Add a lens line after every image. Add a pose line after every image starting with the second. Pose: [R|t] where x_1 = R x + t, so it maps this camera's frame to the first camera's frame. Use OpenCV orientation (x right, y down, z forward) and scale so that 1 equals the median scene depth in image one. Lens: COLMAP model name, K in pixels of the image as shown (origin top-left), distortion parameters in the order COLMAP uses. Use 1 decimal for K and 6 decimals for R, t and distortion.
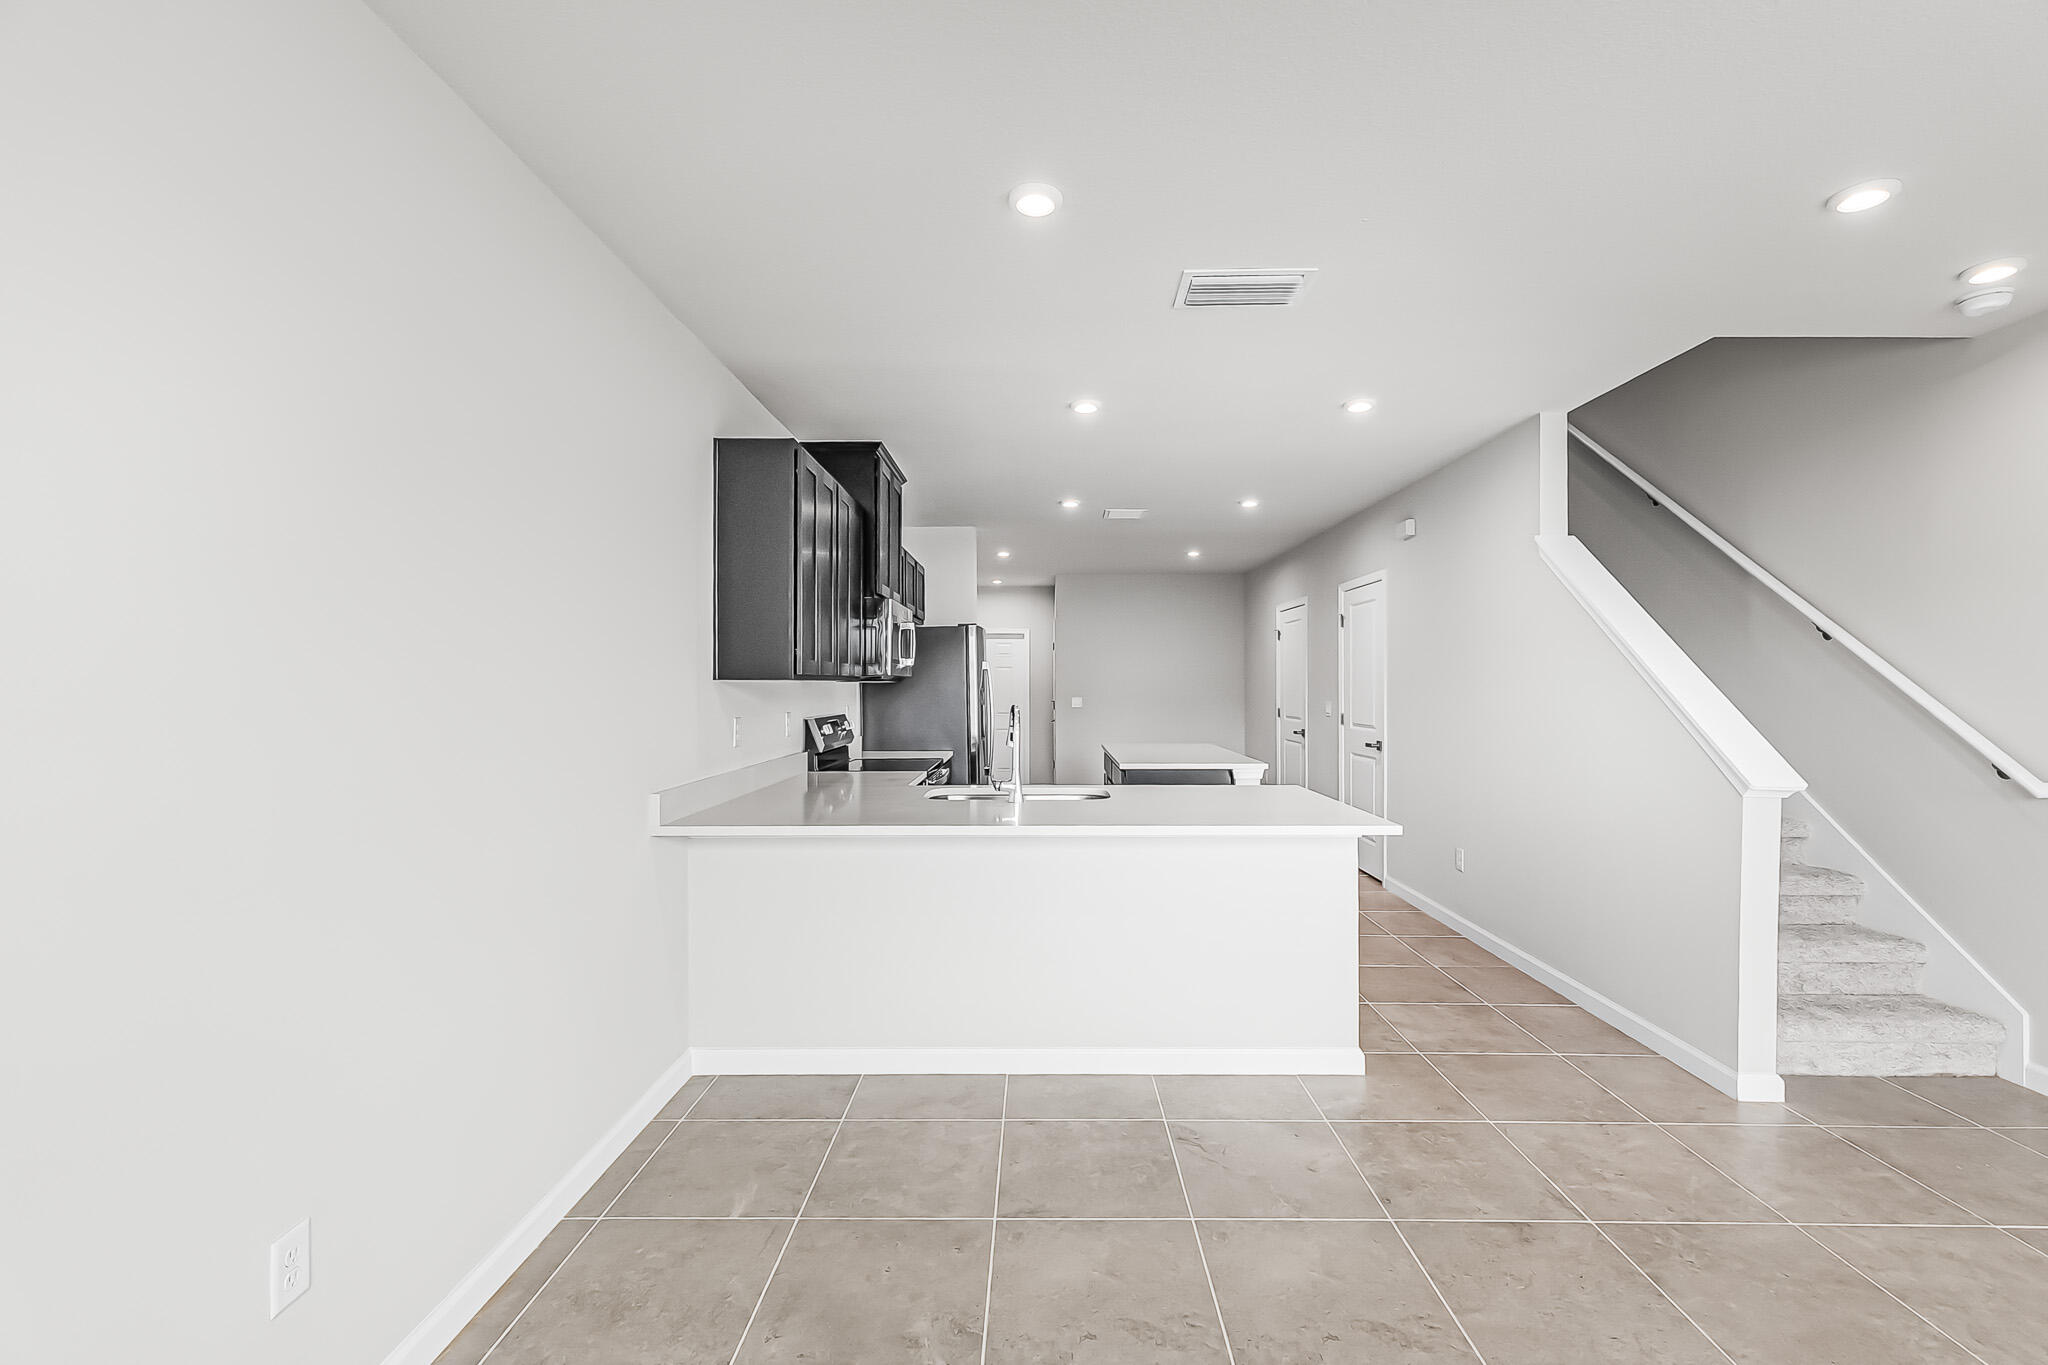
lens RADIAL K [[871.6, 0, 1029.5], [0, 871.6, 681.1], [0, 0, 1]] dist [0.001077, 0.000377]
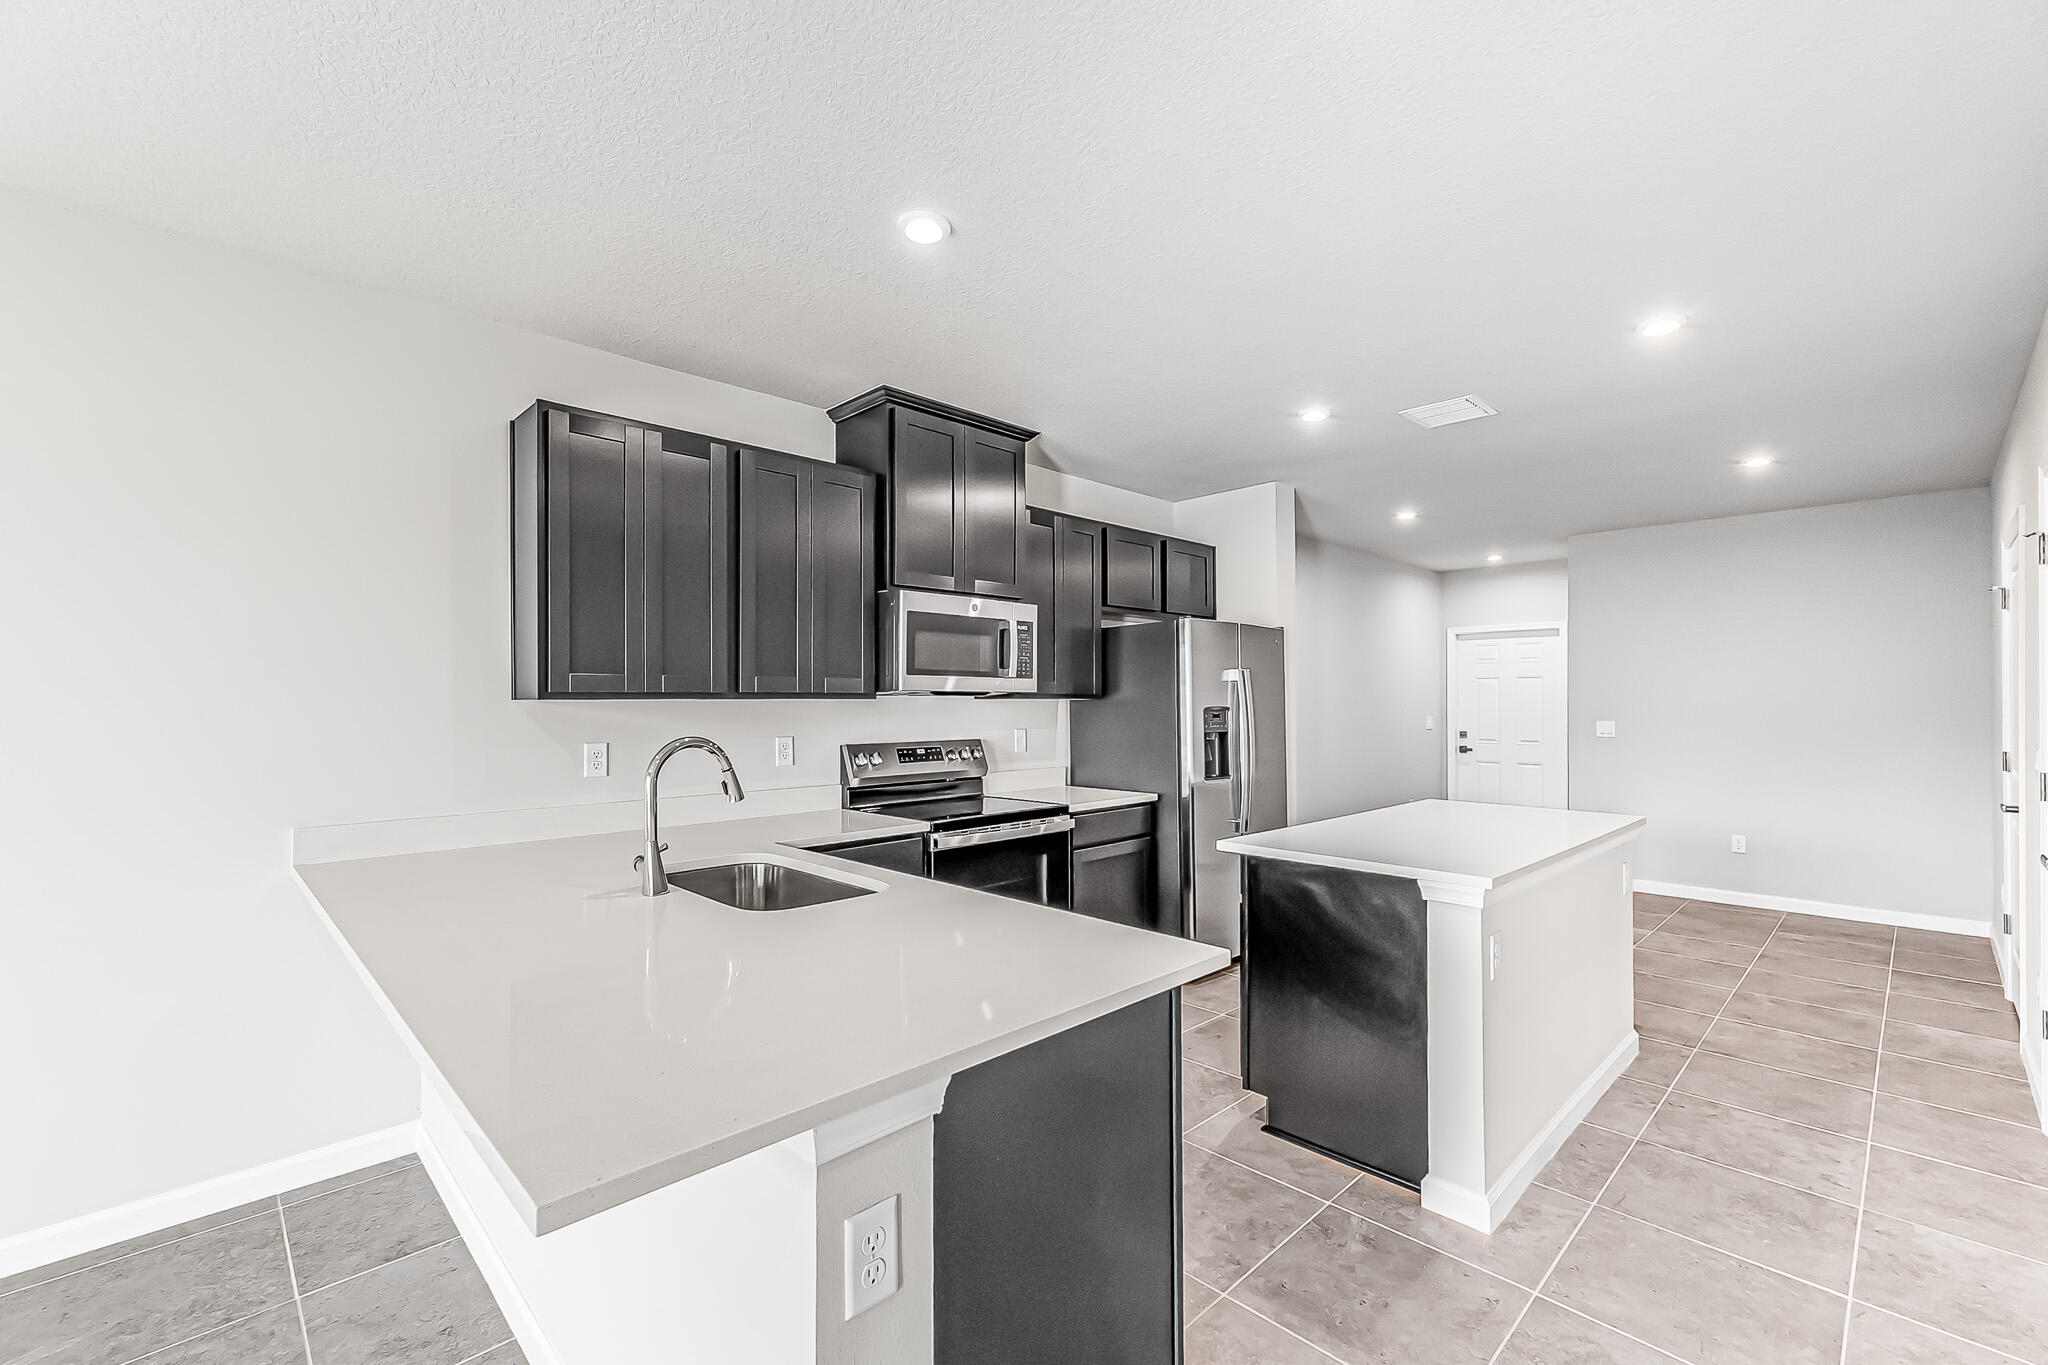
lens RADIAL K [[871.6, 0, 1035.0], [0, 871.6, 695.7], [0, 0, 1]] dist [0.001077, 0.000377]
pose [[0.715455, -0.006802, -0.698626, 0.308521], [0.004363, 0.999977, -0.005268, 0.001865], [0.698645, 0.000721, 0.715468, 0.368041]]
